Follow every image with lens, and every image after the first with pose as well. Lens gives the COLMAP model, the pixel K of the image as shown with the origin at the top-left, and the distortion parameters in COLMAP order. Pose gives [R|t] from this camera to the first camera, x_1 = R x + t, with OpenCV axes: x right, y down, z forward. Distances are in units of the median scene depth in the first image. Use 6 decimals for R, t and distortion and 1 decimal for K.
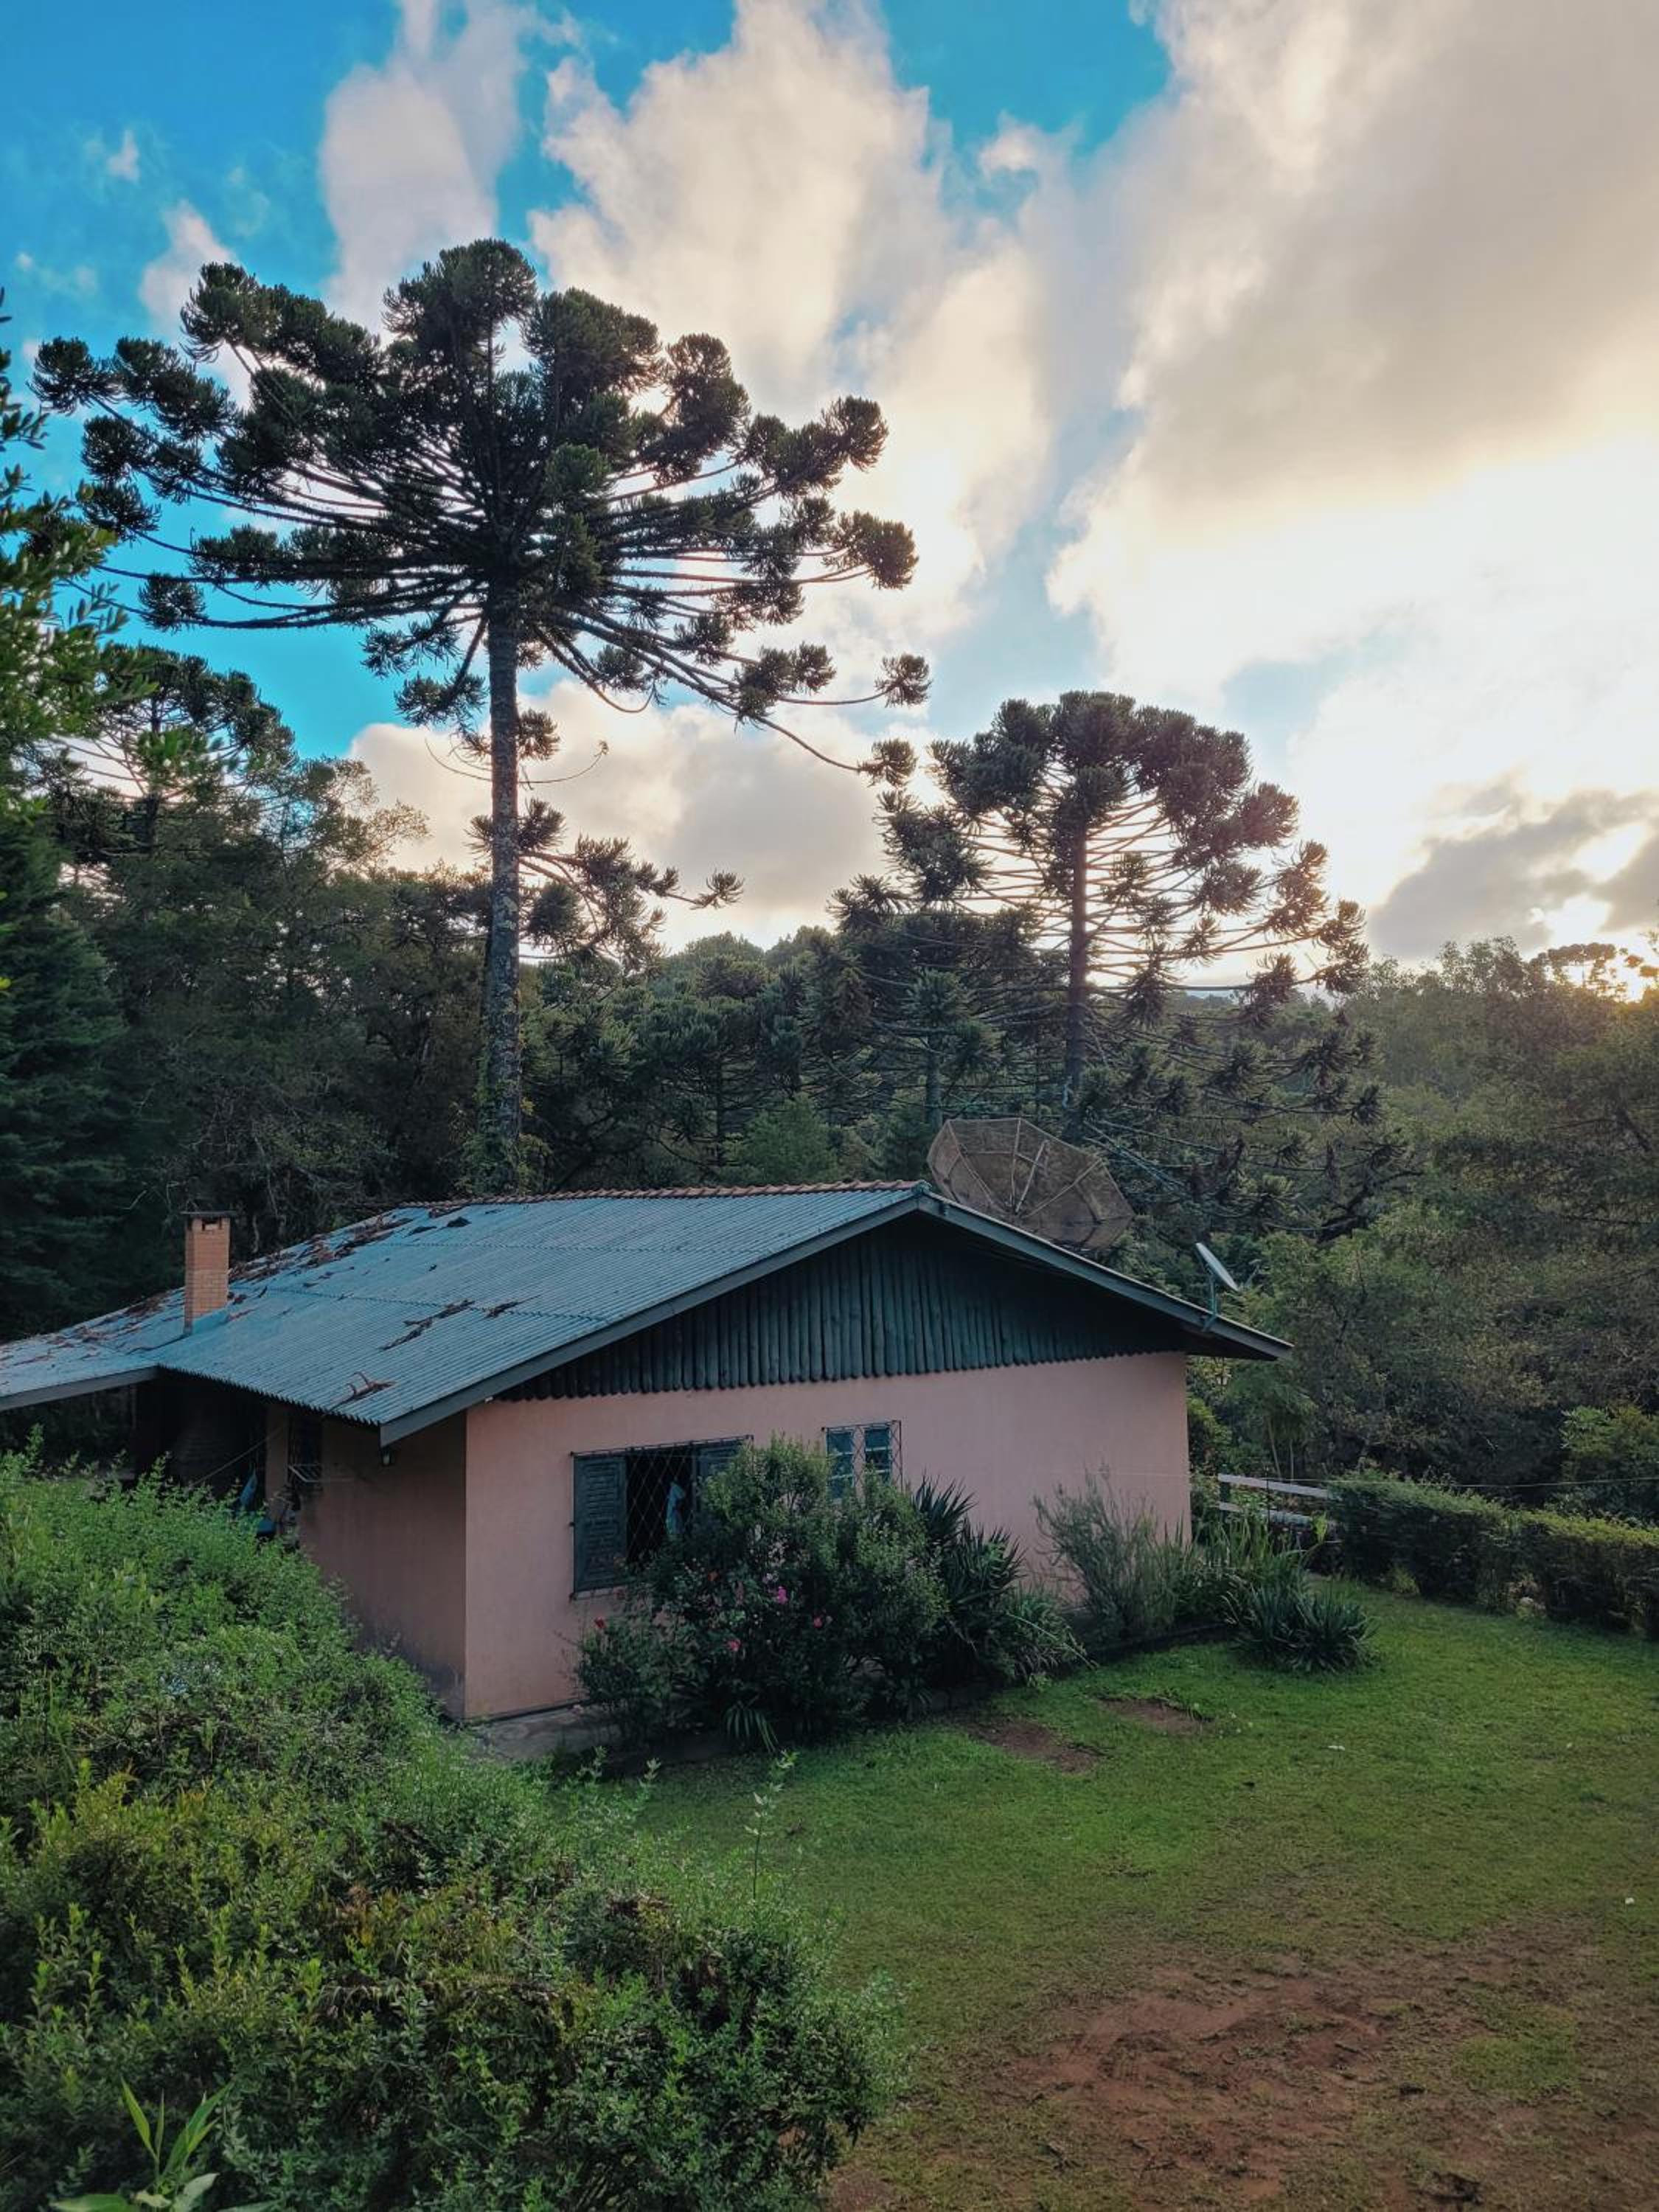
lens RADIAL K [[1633.6, 0, 839.3], [0, 1633.6, 1079.2], [0, 0, 1]] dist [0.027447, -0.030735]
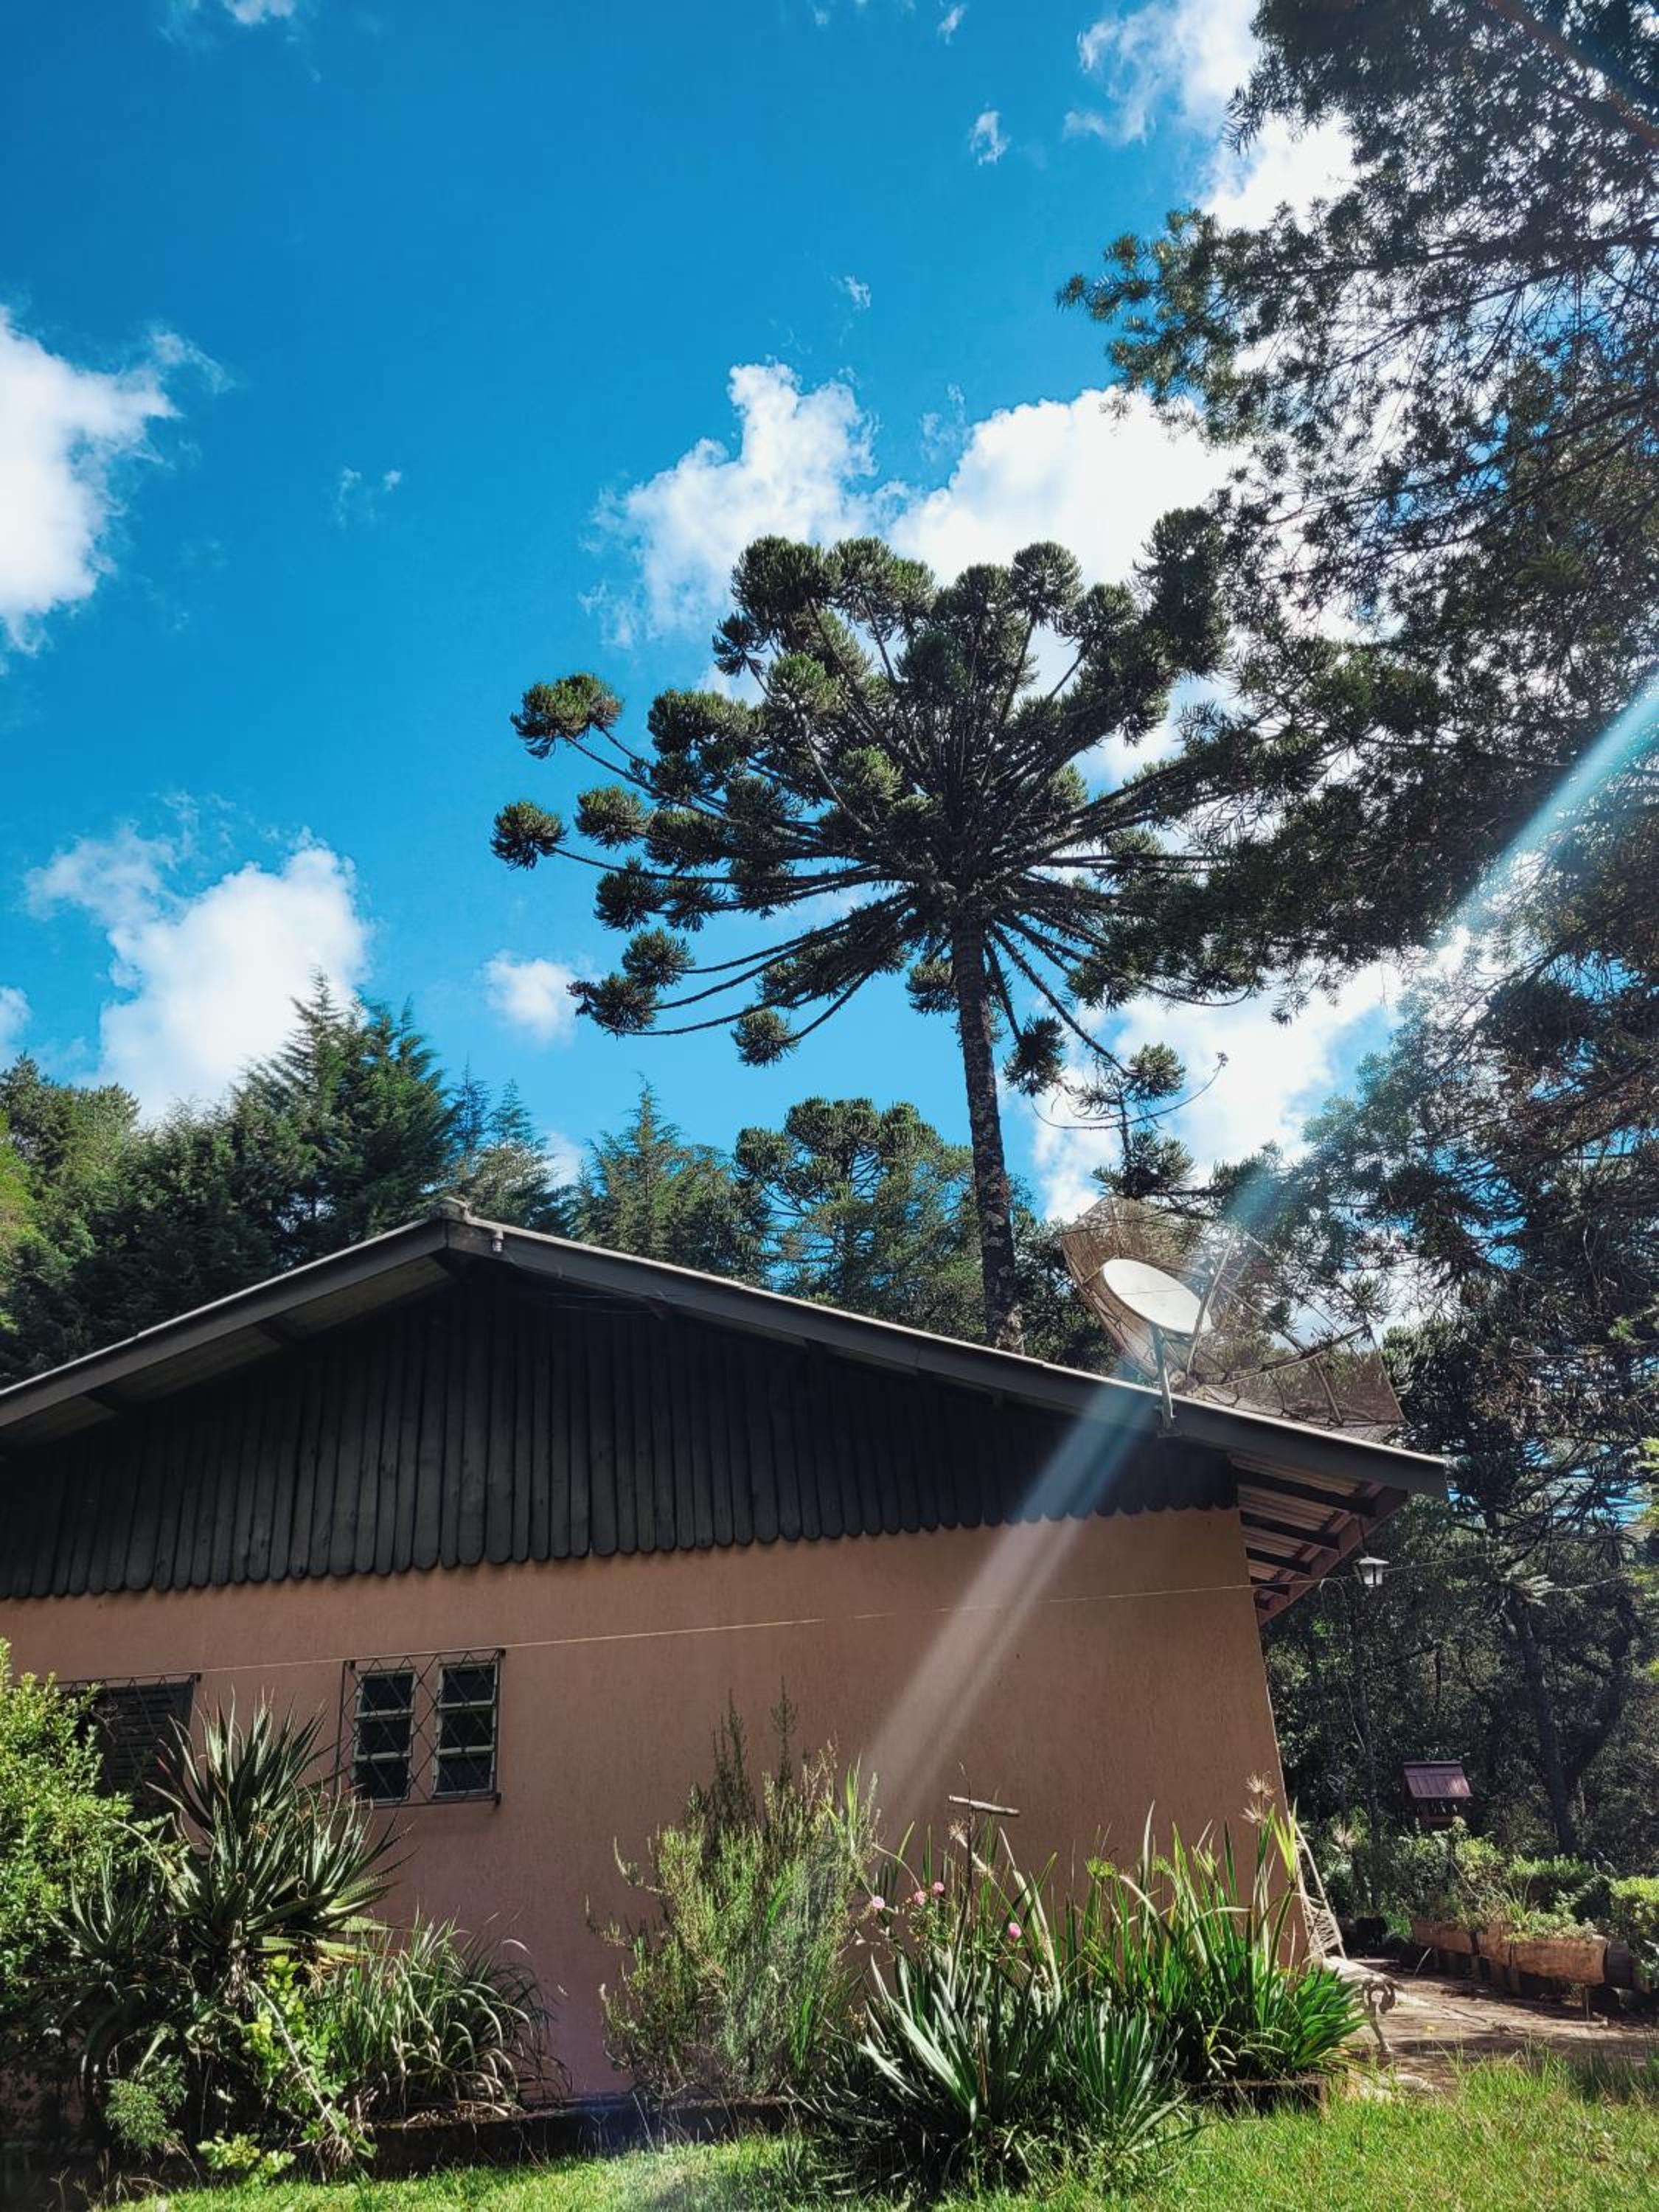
lens RADIAL K [[1633.6, 0, 839.3], [0, 1633.6, 1079.2], [0, 0, 1]] dist [0.027447, -0.030735]
pose [[0.780849, -0.287028, -0.554878, 0.470190], [0.099506, 0.934008, -0.343115, 0.225241], [0.616744, 0.212707, 0.757880, 0.605470]]
